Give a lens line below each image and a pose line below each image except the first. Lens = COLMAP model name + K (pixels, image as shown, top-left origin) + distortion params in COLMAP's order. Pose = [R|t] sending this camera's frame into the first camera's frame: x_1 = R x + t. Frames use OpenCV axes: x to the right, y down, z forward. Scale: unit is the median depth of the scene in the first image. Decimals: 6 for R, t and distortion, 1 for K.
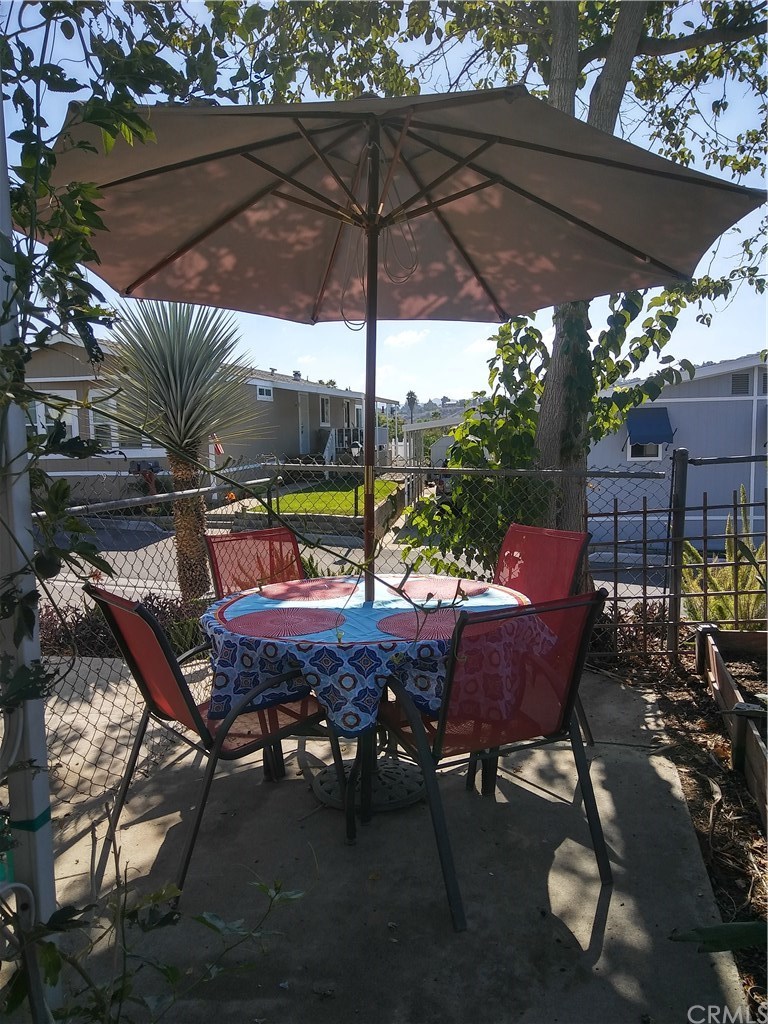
lens RADIAL K [[815.0, 0, 384.0], [0, 815.0, 512.0], [0, 0, 1]] dist [-0.001878, -0.007555]
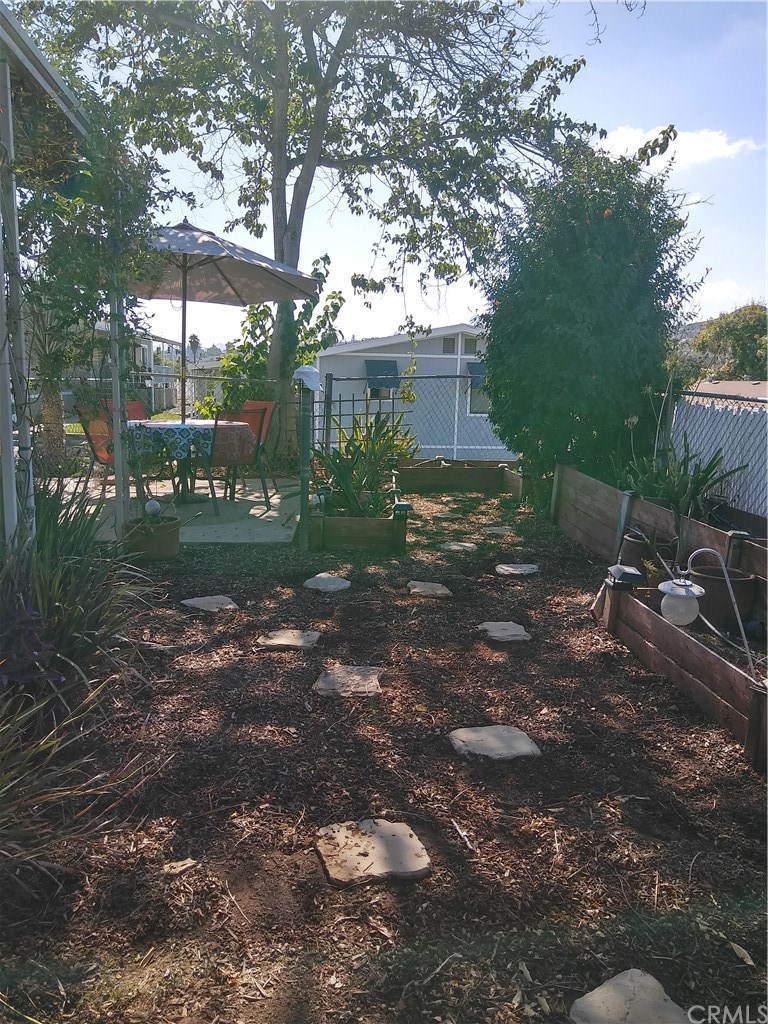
lens RADIAL K [[791.2, 0, 380.0], [0, 791.2, 543.4], [0, 0, 1]] dist [0.050380, -0.049158]
pose [[0.964805, -0.006590, 0.262884, -0.049703], [-0.020943, 0.994585, 0.101794, 0.127398], [-0.262131, -0.103717, 0.959442, -0.895049]]
